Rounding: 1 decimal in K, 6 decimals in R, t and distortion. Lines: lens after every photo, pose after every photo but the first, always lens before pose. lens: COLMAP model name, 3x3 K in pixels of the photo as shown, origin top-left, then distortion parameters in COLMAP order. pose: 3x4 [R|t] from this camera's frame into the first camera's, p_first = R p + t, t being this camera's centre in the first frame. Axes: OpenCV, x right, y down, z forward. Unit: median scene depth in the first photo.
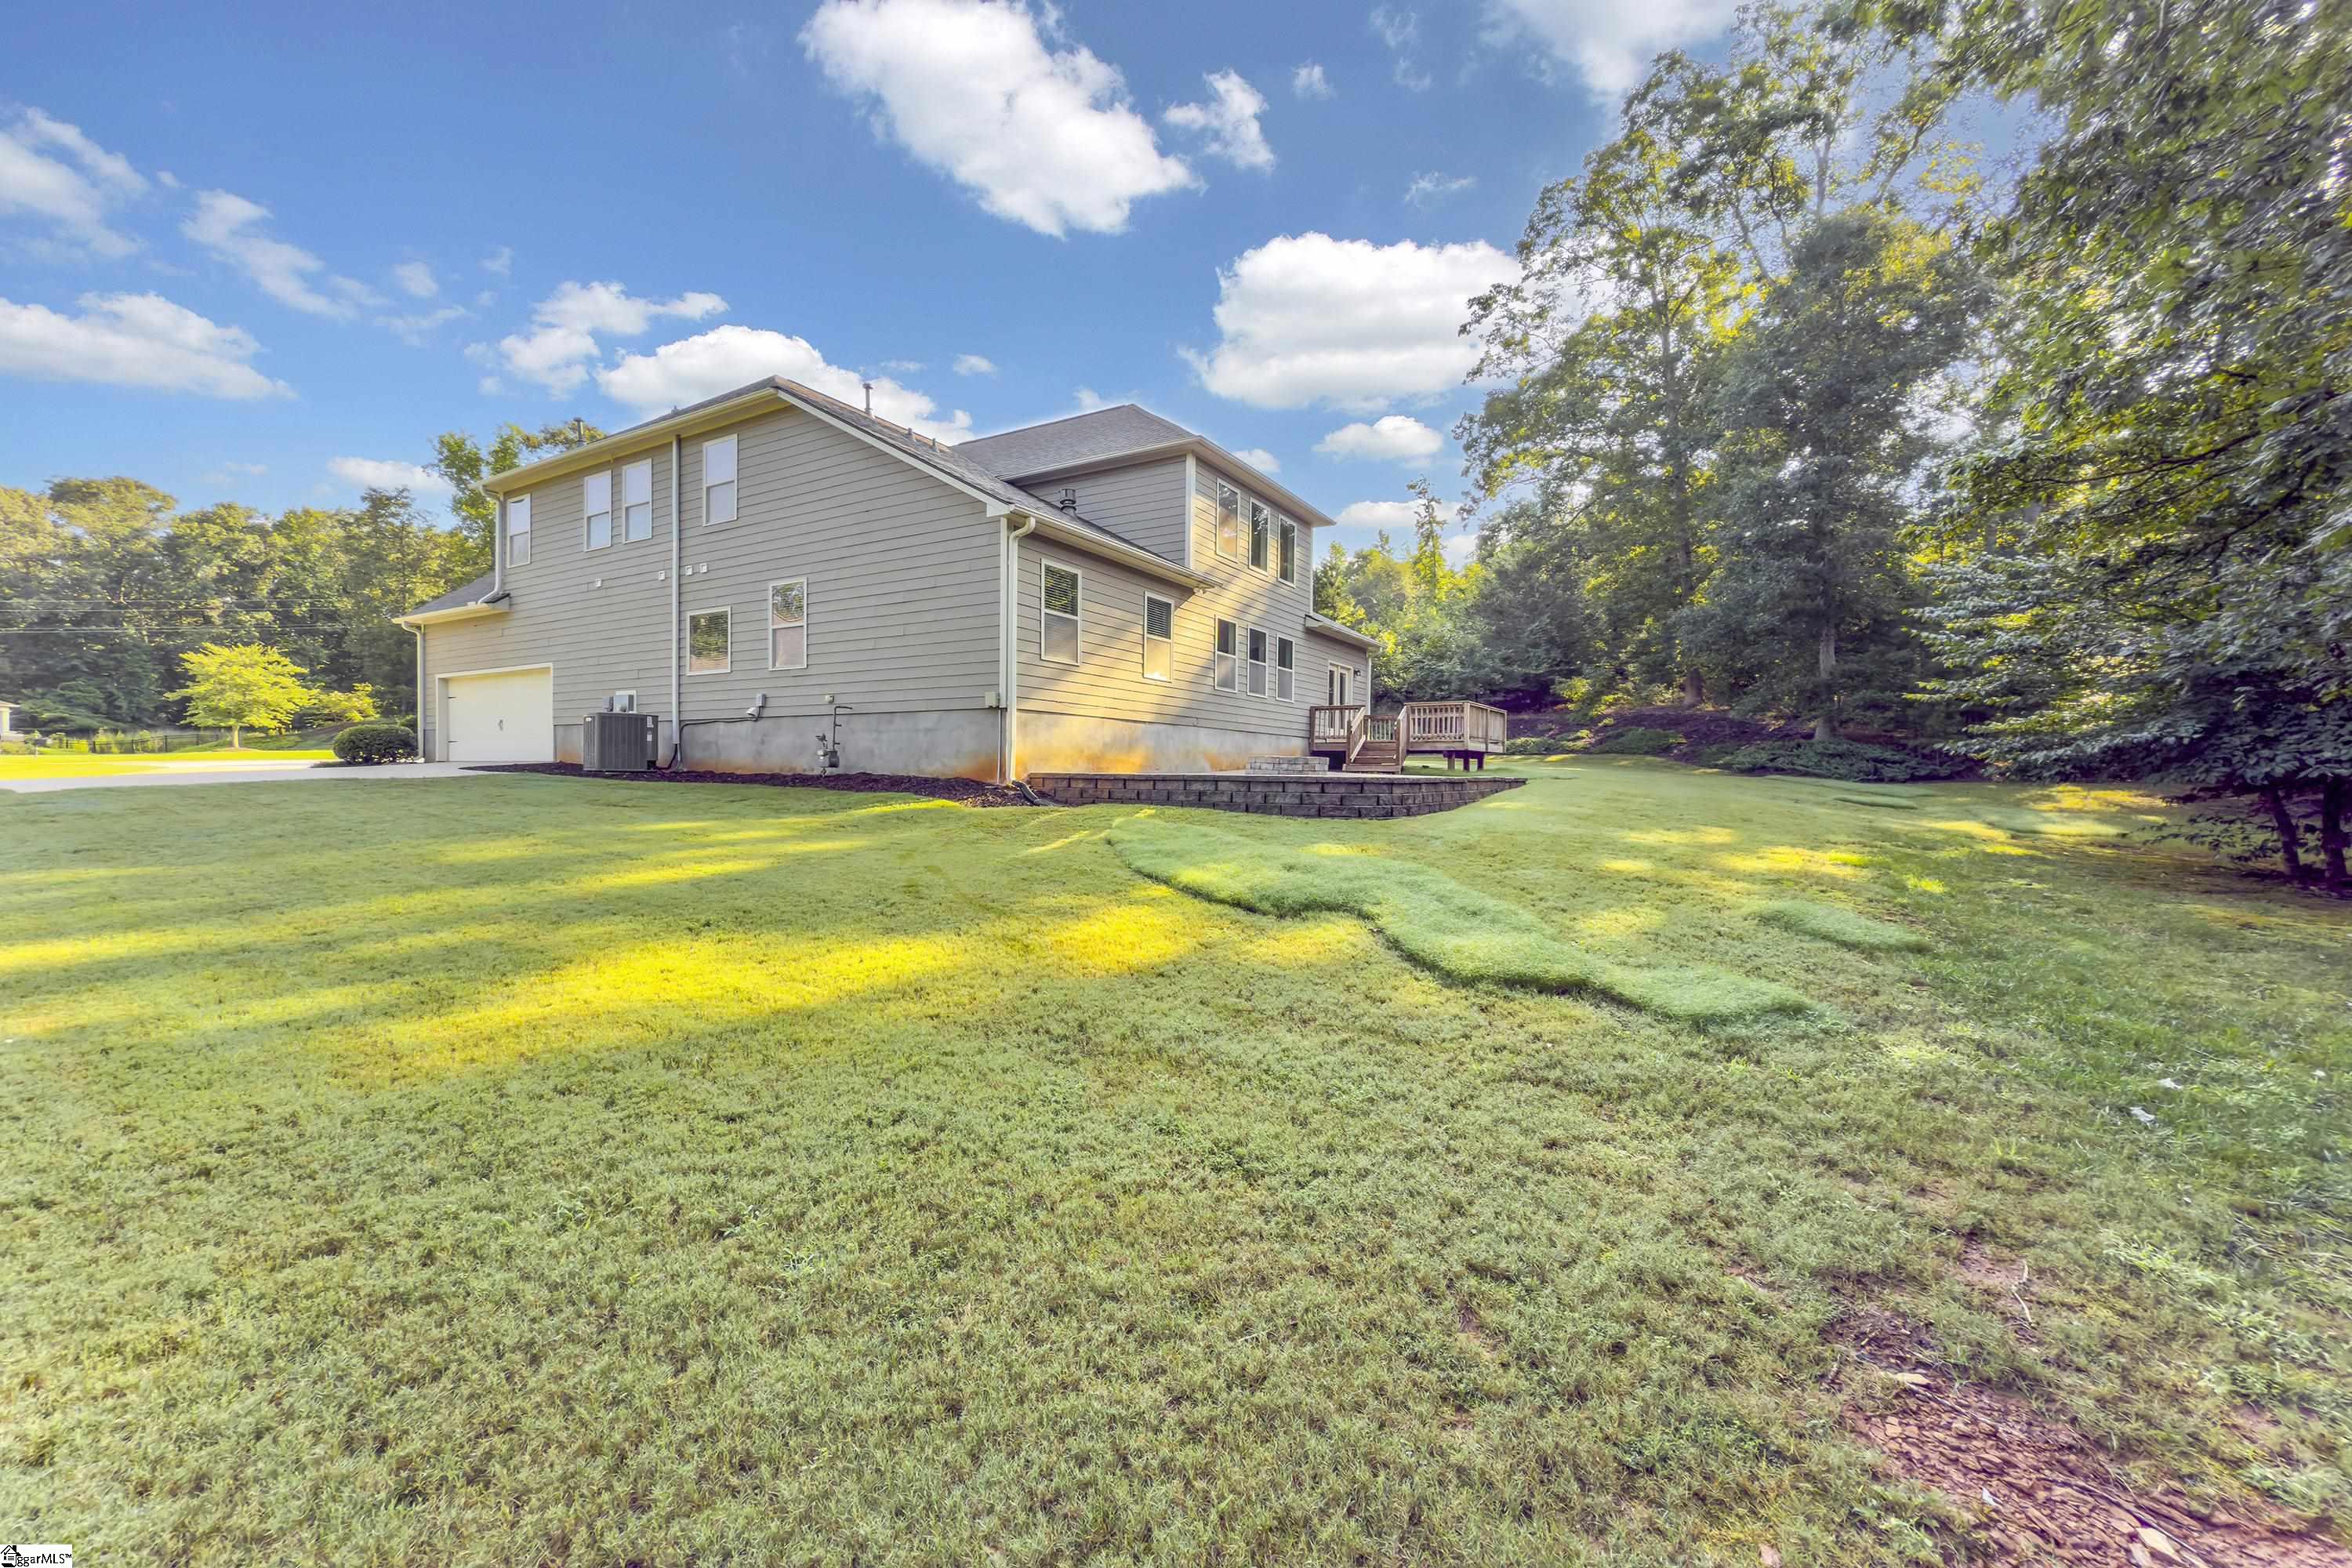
lens RADIAL K [[946.0, 0, 1176.0], [0, 946.0, 784.0], [0, 0, 1]] dist [-0.000525, -0.000138]
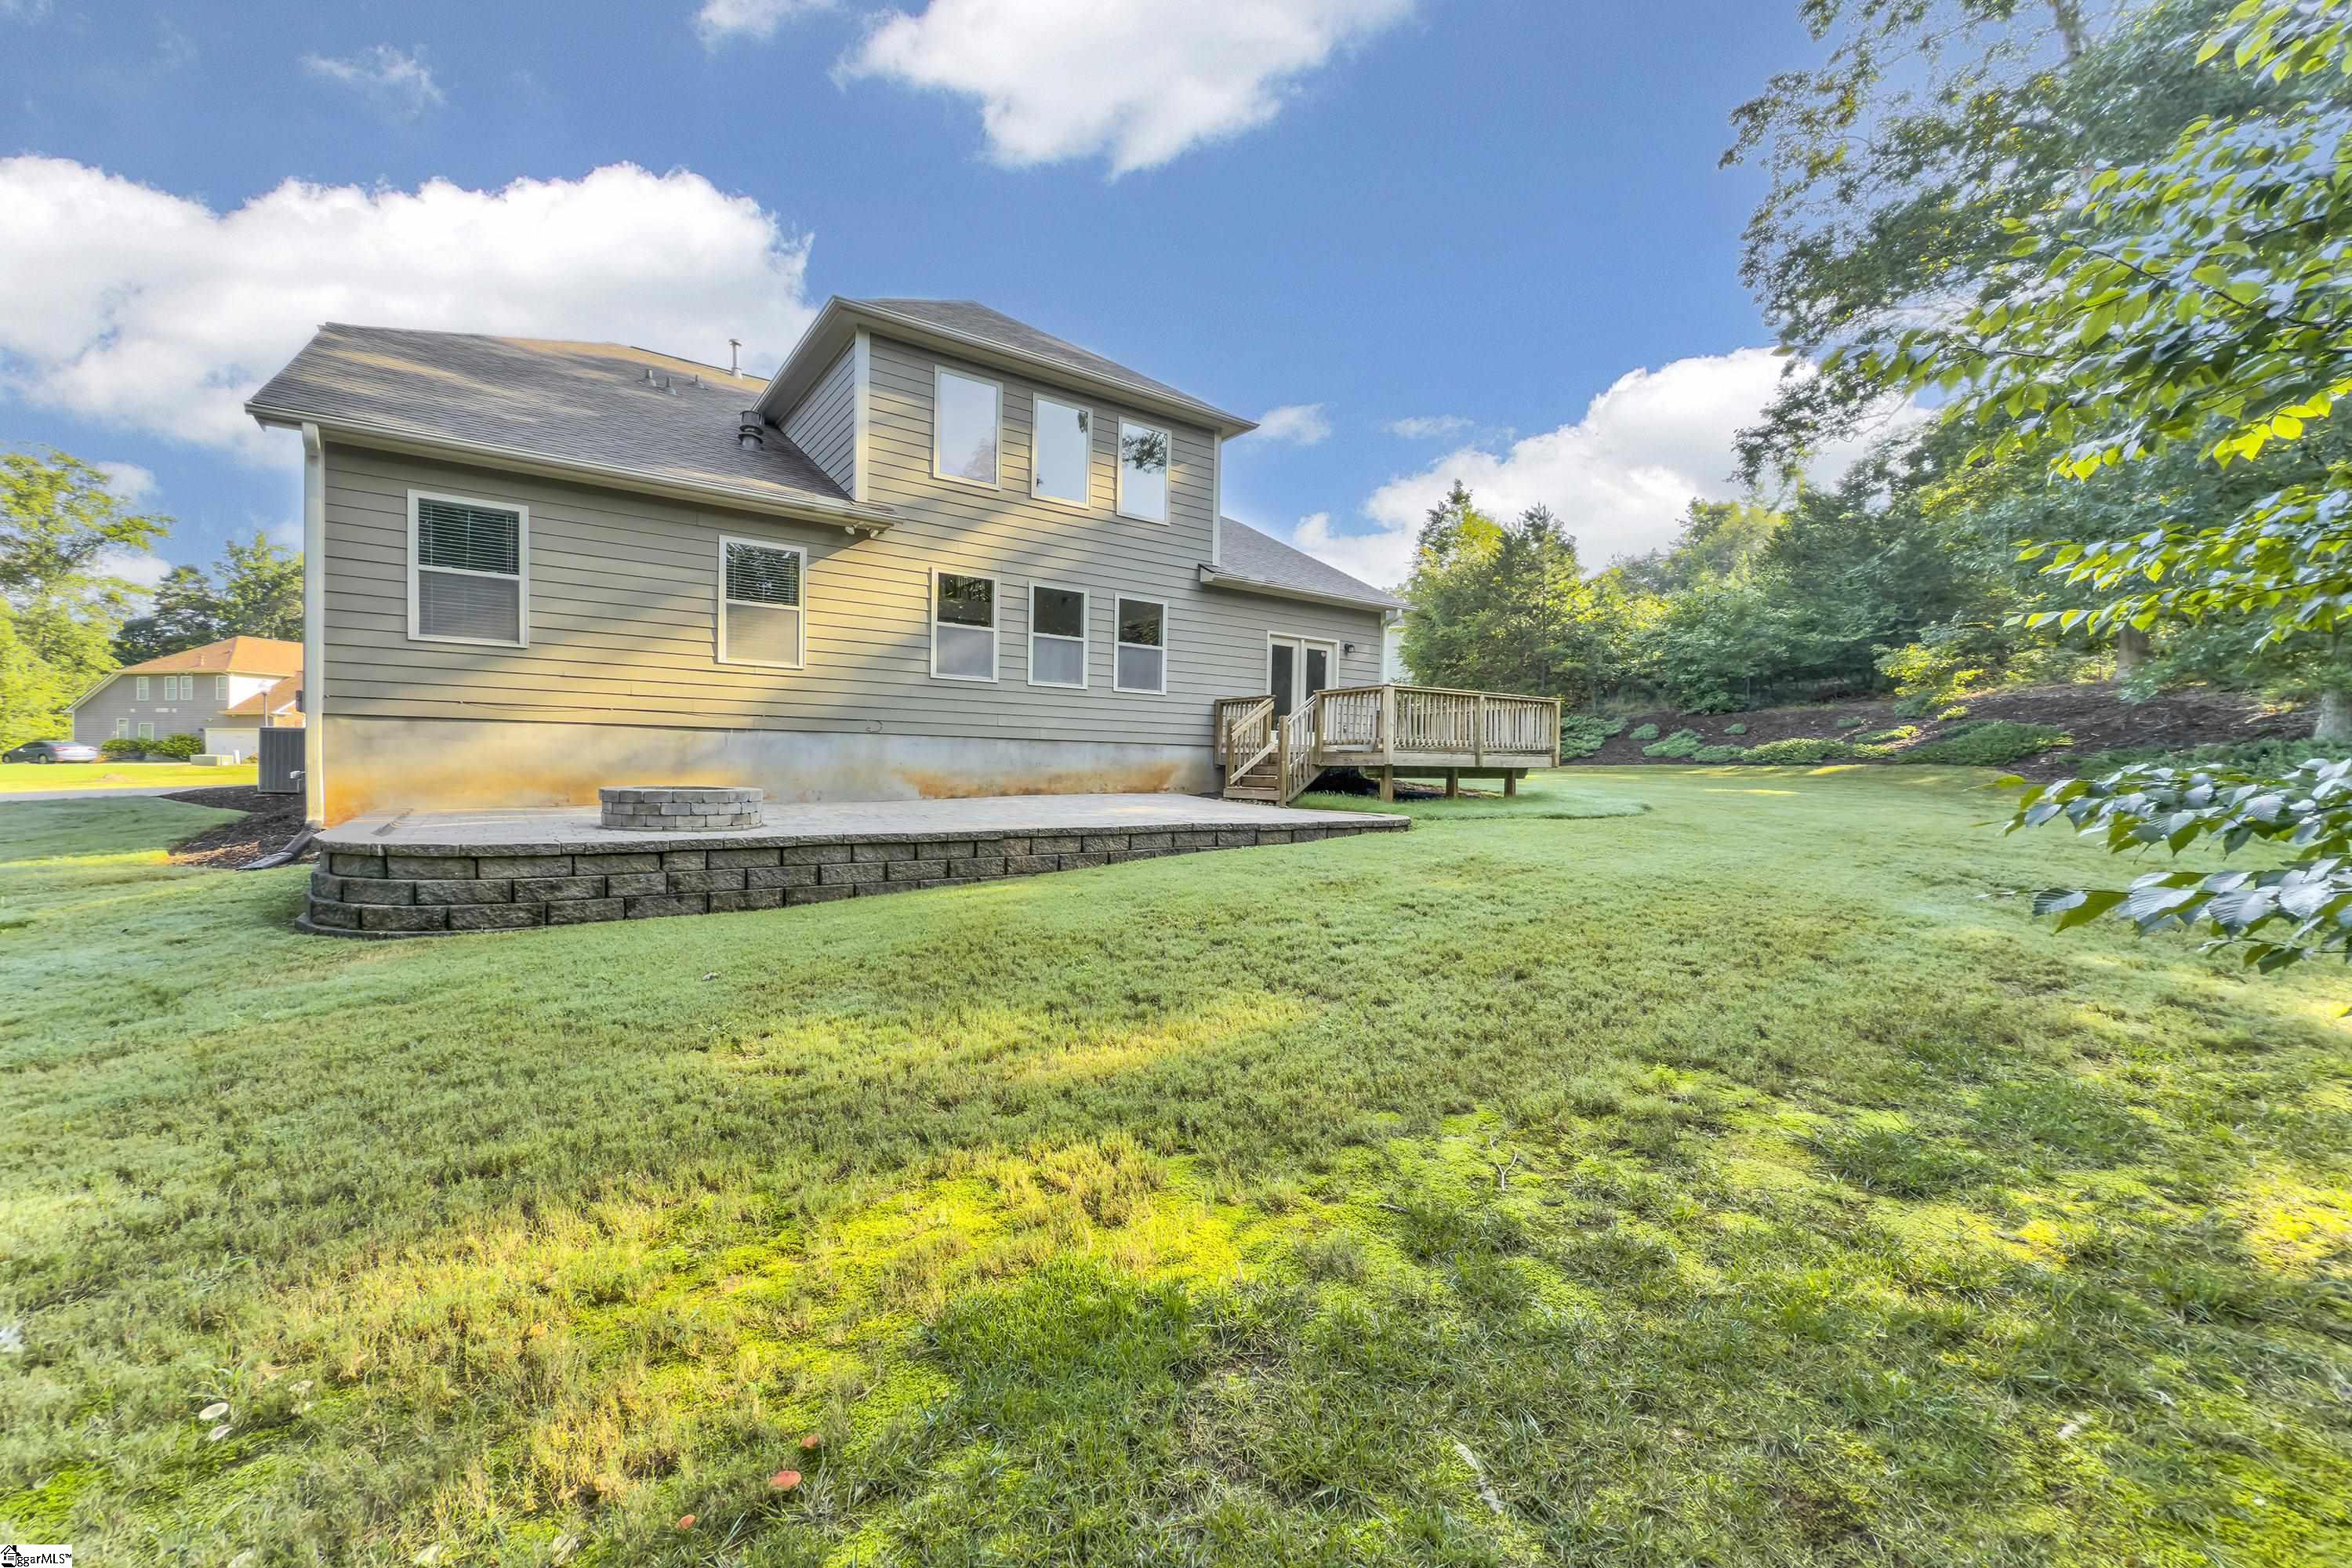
lens RADIAL K [[946.0, 0, 1176.0], [0, 946.0, 784.0], [0, 0, 1]] dist [-0.000525, -0.000138]
pose [[0.918849, 0.008611, -0.394515, 0.391926], [-0.009771, 0.999952, -0.000930, -0.020809], [0.394488, 0.004710, 0.918889, 0.369389]]
